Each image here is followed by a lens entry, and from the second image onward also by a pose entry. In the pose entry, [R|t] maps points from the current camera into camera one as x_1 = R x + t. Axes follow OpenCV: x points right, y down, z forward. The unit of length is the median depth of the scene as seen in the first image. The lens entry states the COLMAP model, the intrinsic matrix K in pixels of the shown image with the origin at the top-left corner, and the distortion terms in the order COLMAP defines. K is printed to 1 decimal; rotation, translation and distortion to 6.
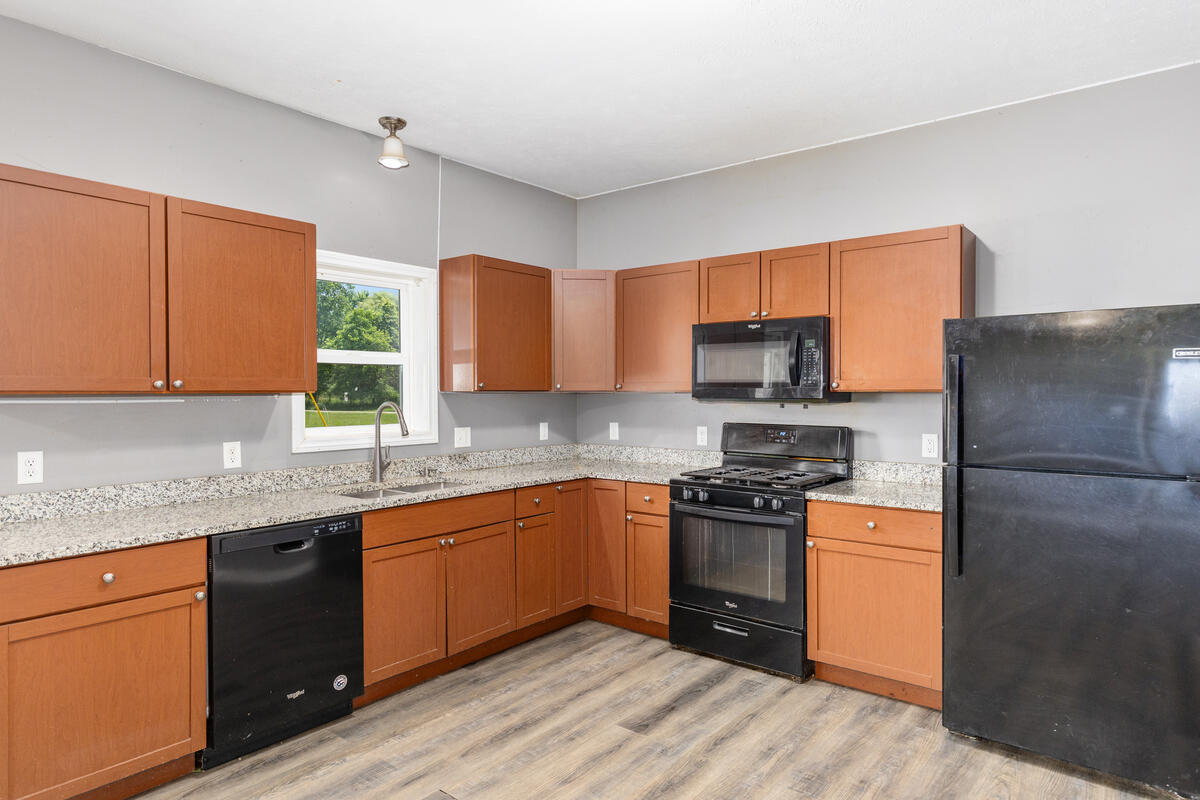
lens RADIAL K [[714.3, 0, 608.1], [0, 714.3, 396.2], [0, 0, 1]] dist [0.015383, -0.001258]
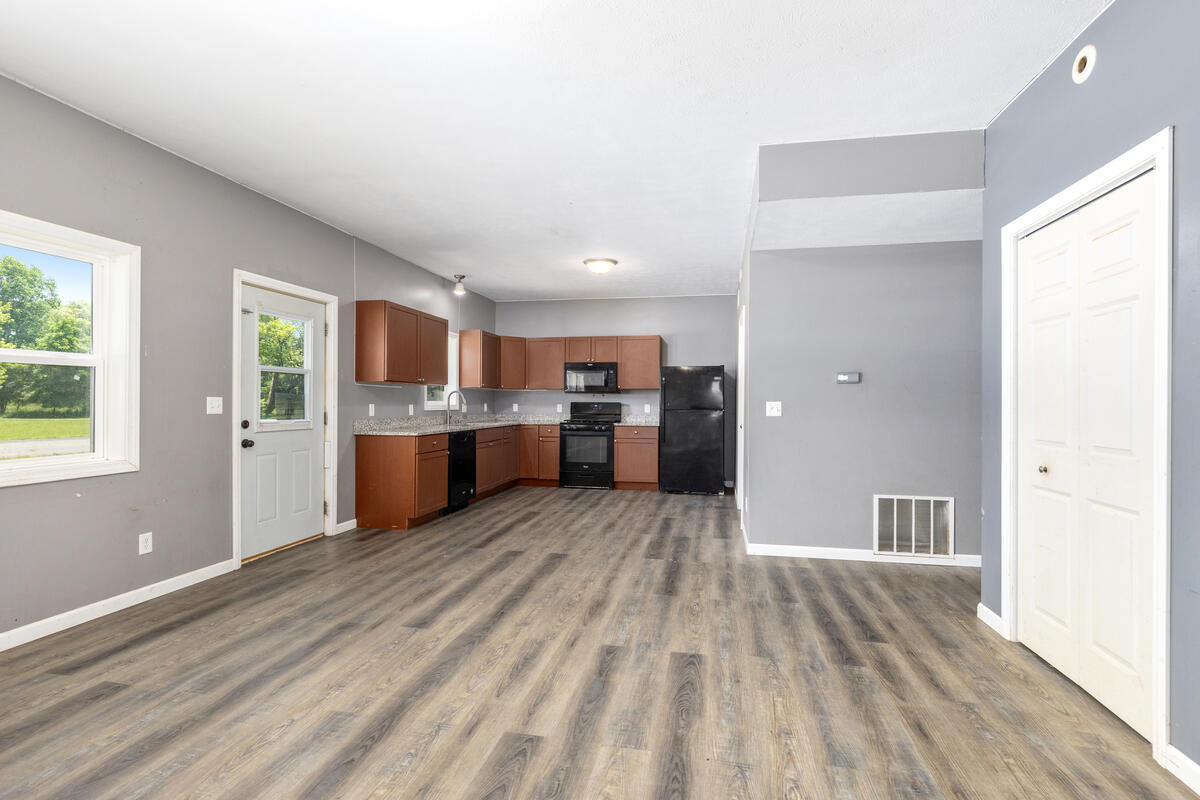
lens RADIAL K [[551.0, 0, 603.3], [0, 551.0, 391.8], [0, 0, 1]] dist [0.002072, 0.000316]
pose [[0.889427, 0.015171, 0.456825, -0.795965], [-0.002404, 0.999590, -0.028516, 0.071796], [-0.457071, 0.024265, 0.889099, -0.983563]]
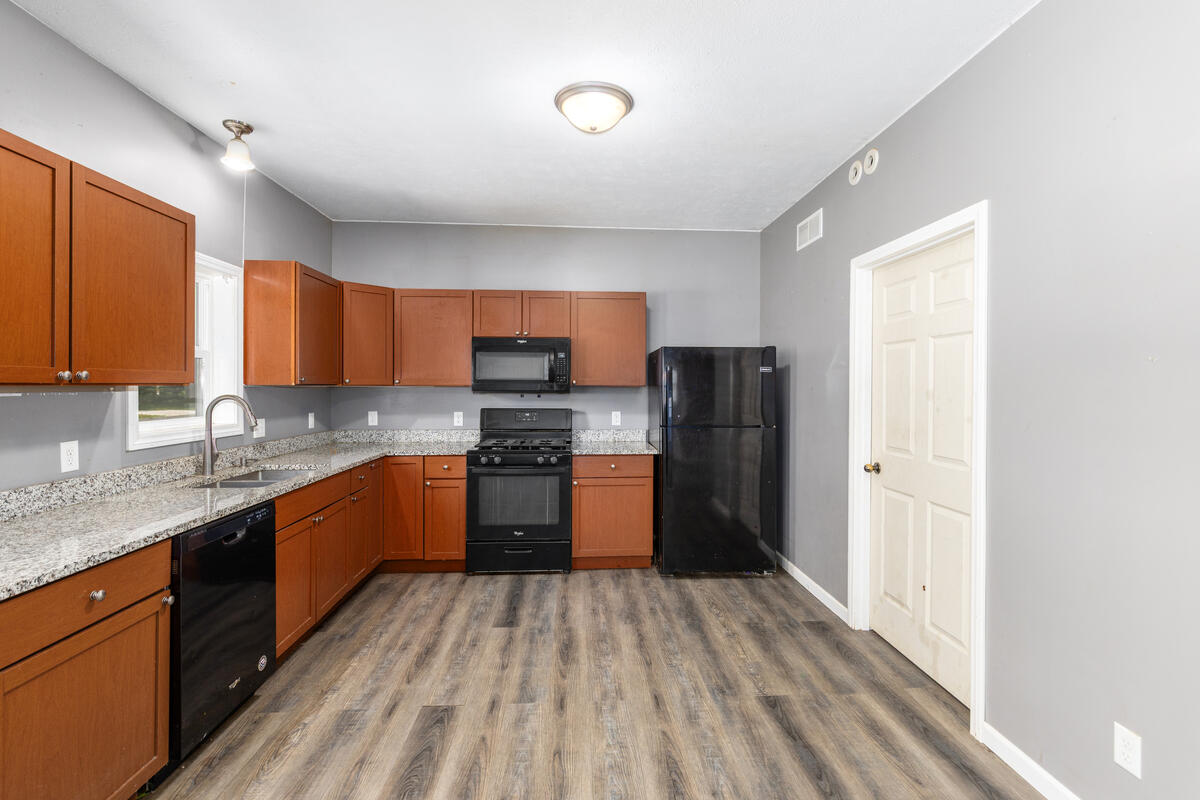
lens RADIAL K [[551.0, 0, 606.1], [0, 551.0, 381.1], [0, 0, 1]] dist [0.002072, 0.000316]
pose [[0.741249, 0.009139, 0.671168, -0.486523], [0.001906, 0.999875, -0.015719, 0.001903], [-0.671227, 0.012931, 0.741139, 0.056413]]
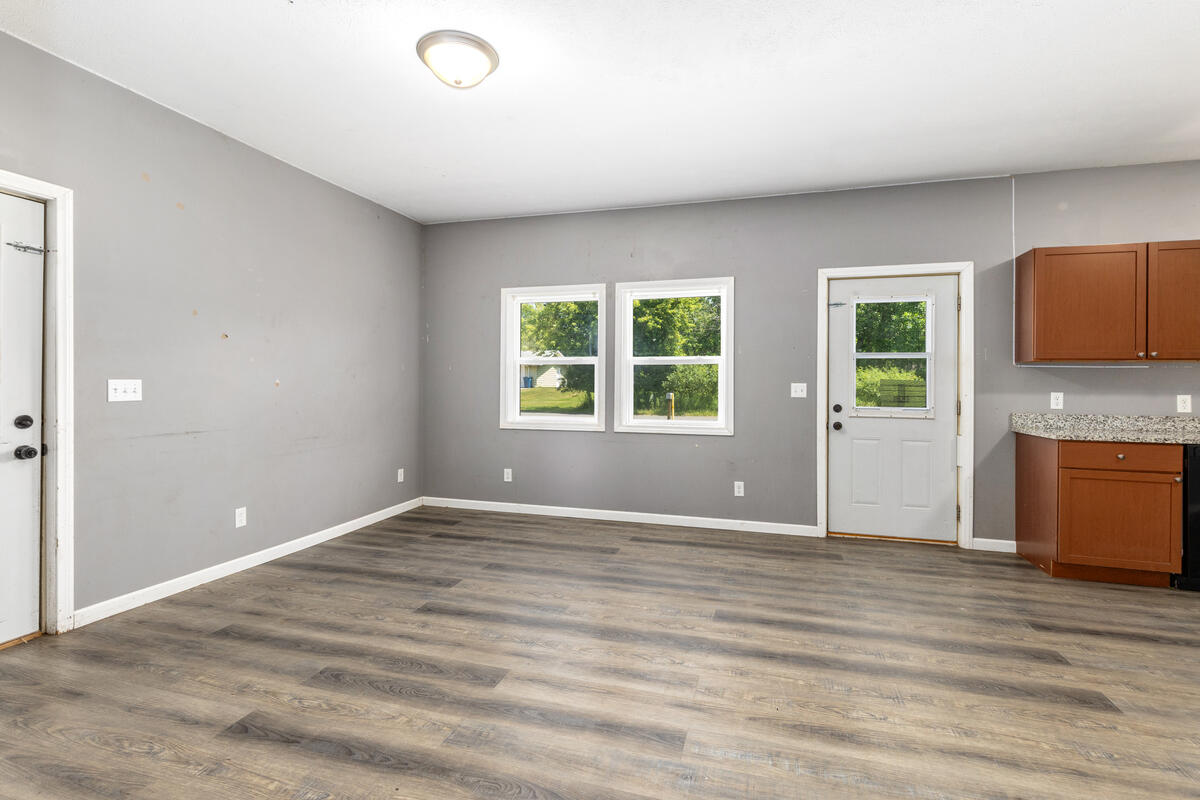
lens RADIAL K [[551.0, 0, 607.4], [0, 551.0, 383.7], [0, 0, 1]] dist [0.002072, 0.000316]
pose [[0.380405, 0.004891, -0.924807, 0.083769], [-0.017586, 0.999843, -0.001946, 0.063622], [0.924653, 0.017004, 0.380432, -0.546205]]
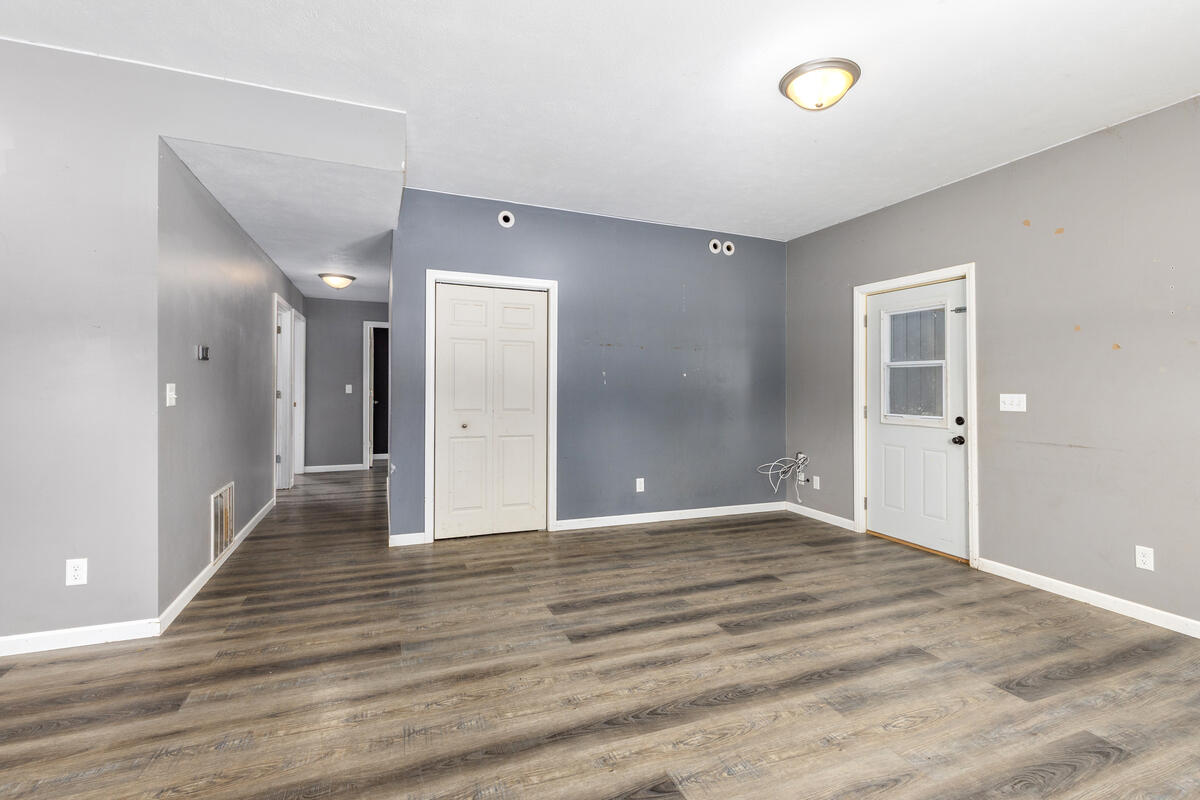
lens RADIAL K [[551.0, 0, 611.1], [0, 551.0, 385.6], [0, 0, 1]] dist [0.002072, 0.000316]
pose [[-0.876093, -0.004679, 0.482120, -0.845375], [-0.003782, 0.999989, 0.002832, 0.051907], [-0.482128, 0.000658, -0.876101, 0.423246]]
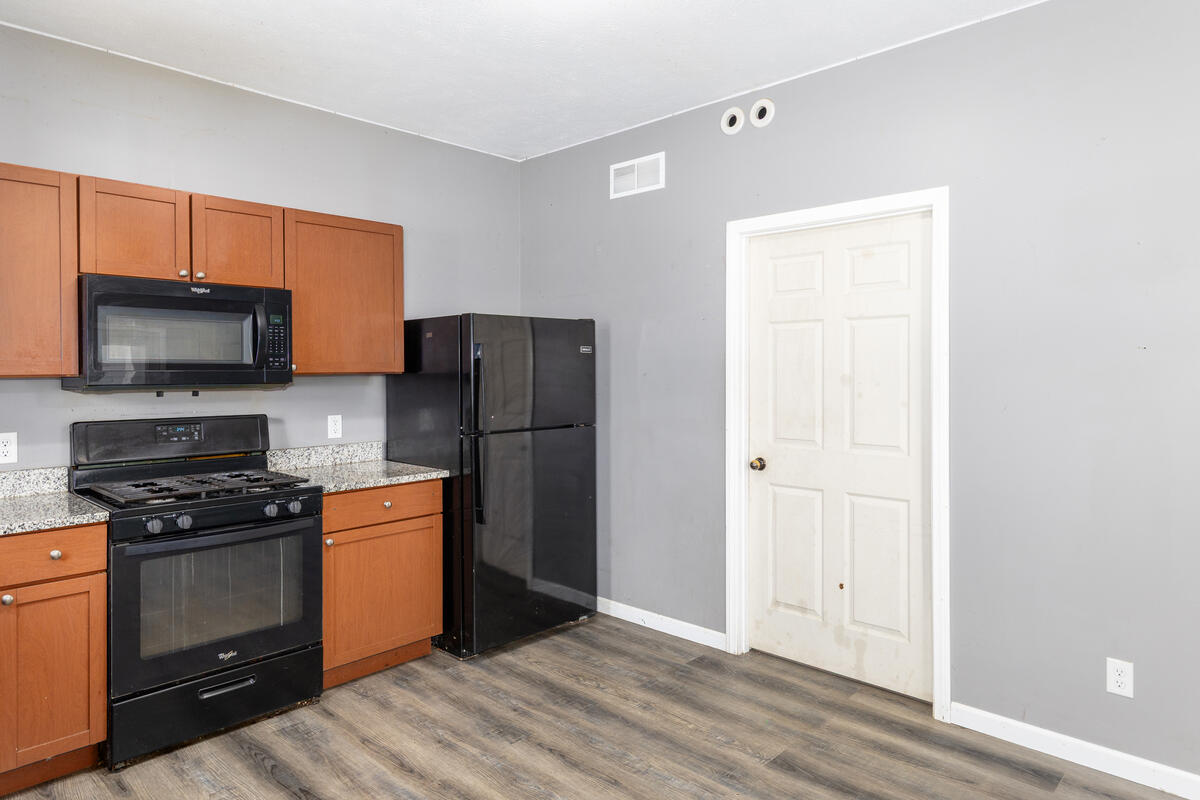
lens RADIAL K [[739.5, 0, 607.2], [0, 739.5, 369.0], [0, 0, 1]] dist [0.018380, -0.006119]
pose [[0.084907, 0.000662, 0.996389, -0.635426], [0.013474, 0.999908, -0.001813, -0.006905], [-0.996298, 0.013579, 0.084890, 0.571712]]
